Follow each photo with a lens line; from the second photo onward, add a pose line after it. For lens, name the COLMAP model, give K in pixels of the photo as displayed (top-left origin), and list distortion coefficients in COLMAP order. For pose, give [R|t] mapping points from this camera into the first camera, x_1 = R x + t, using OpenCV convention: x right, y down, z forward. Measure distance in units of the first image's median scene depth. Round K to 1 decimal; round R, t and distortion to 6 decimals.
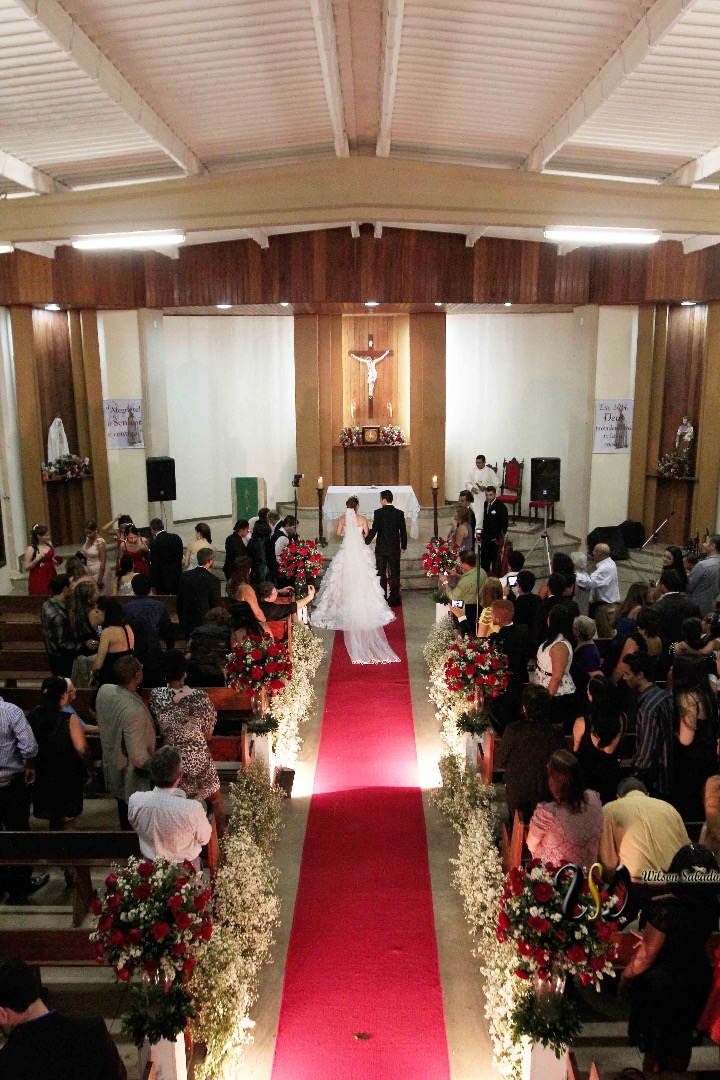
lens RADIAL K [[769.1, 0, 360.0], [0, 769.1, 540.0], [0, 0, 1]] dist [-0.004709, -0.002601]
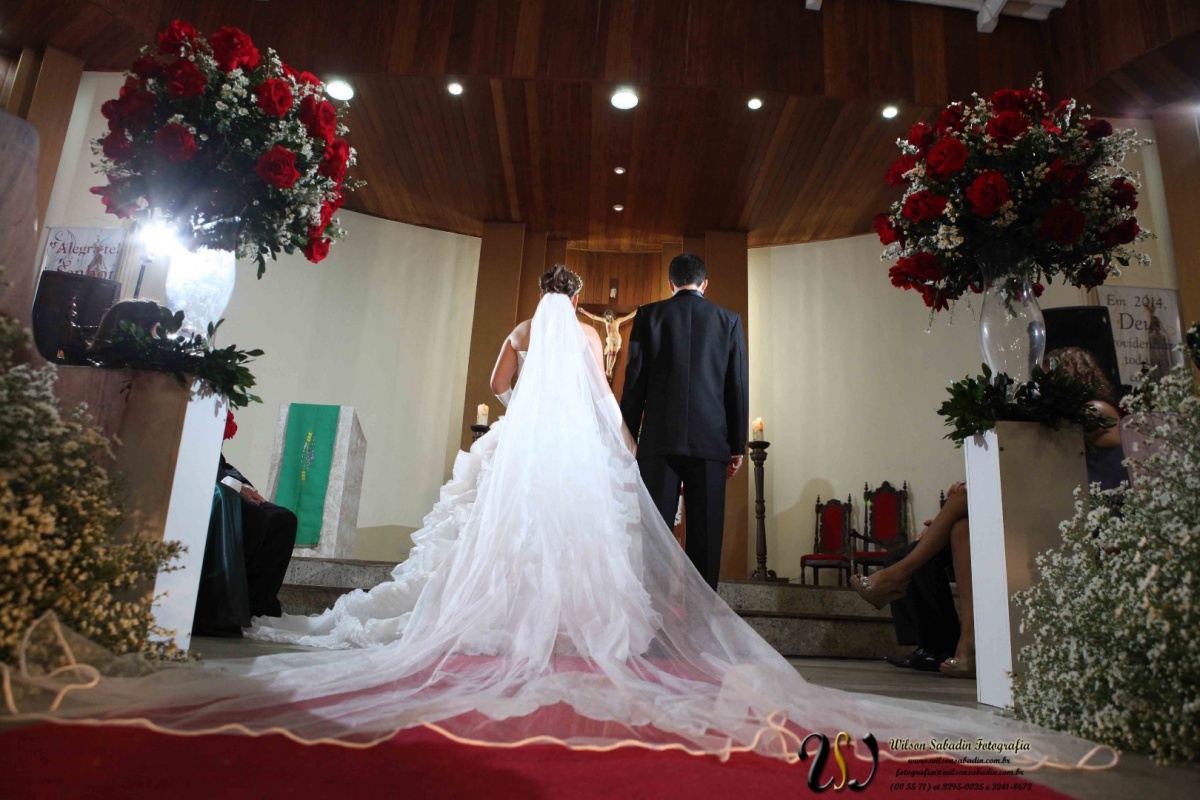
lens RADIAL K [[854.6, 0, 600.0], [0, 854.6, 400.0], [0, 0, 1]] dist [-0.004709, -0.002601]
pose [[0.998014, 0.062983, 0.000613, 0.008980], [-0.056009, 0.891875, -0.448801, 0.107584], [-0.028813, 0.447875, 0.893632, 0.477255]]
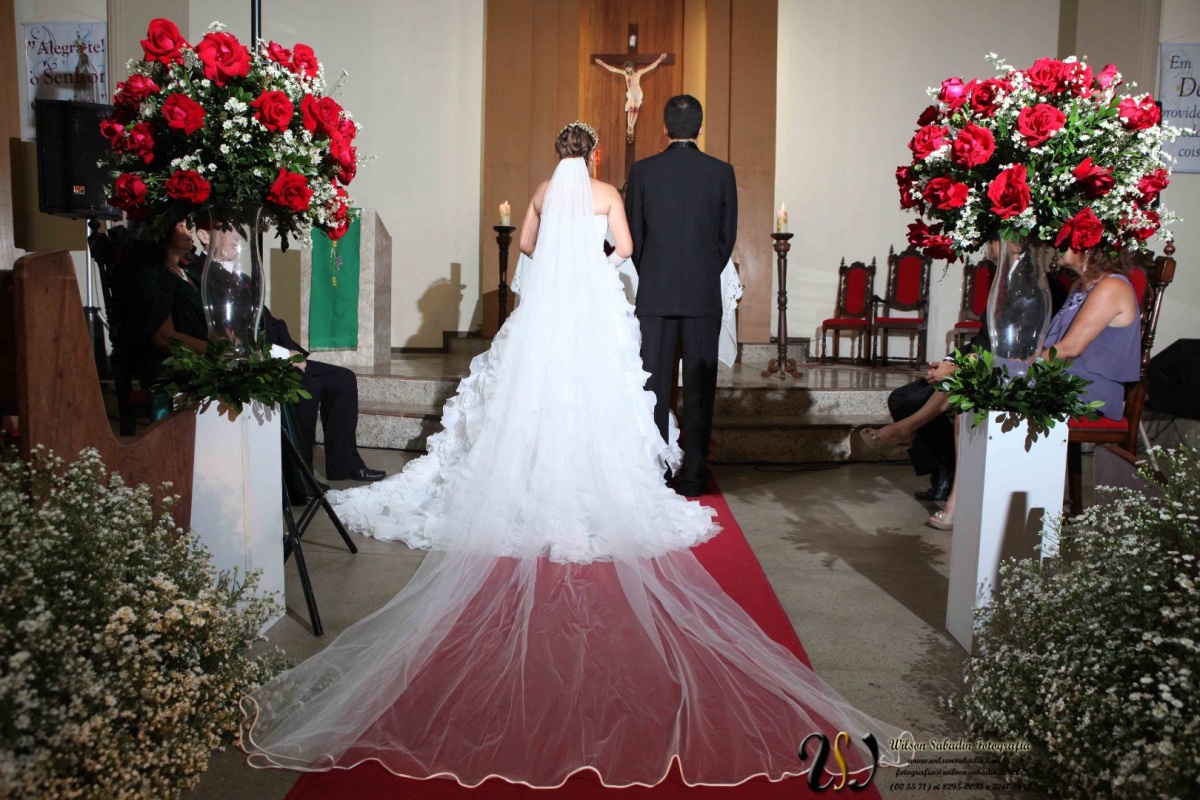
lens RADIAL K [[858.2, 0, 604.7], [0, 858.2, 369.0], [0, 0, 1]] dist [-0.000597, 0.037681]
pose [[0.999470, 0.031105, -0.009596, 0.007559], [-0.032187, 0.988345, -0.148786, 0.063209], [0.004857, 0.149016, 0.988823, 0.453601]]
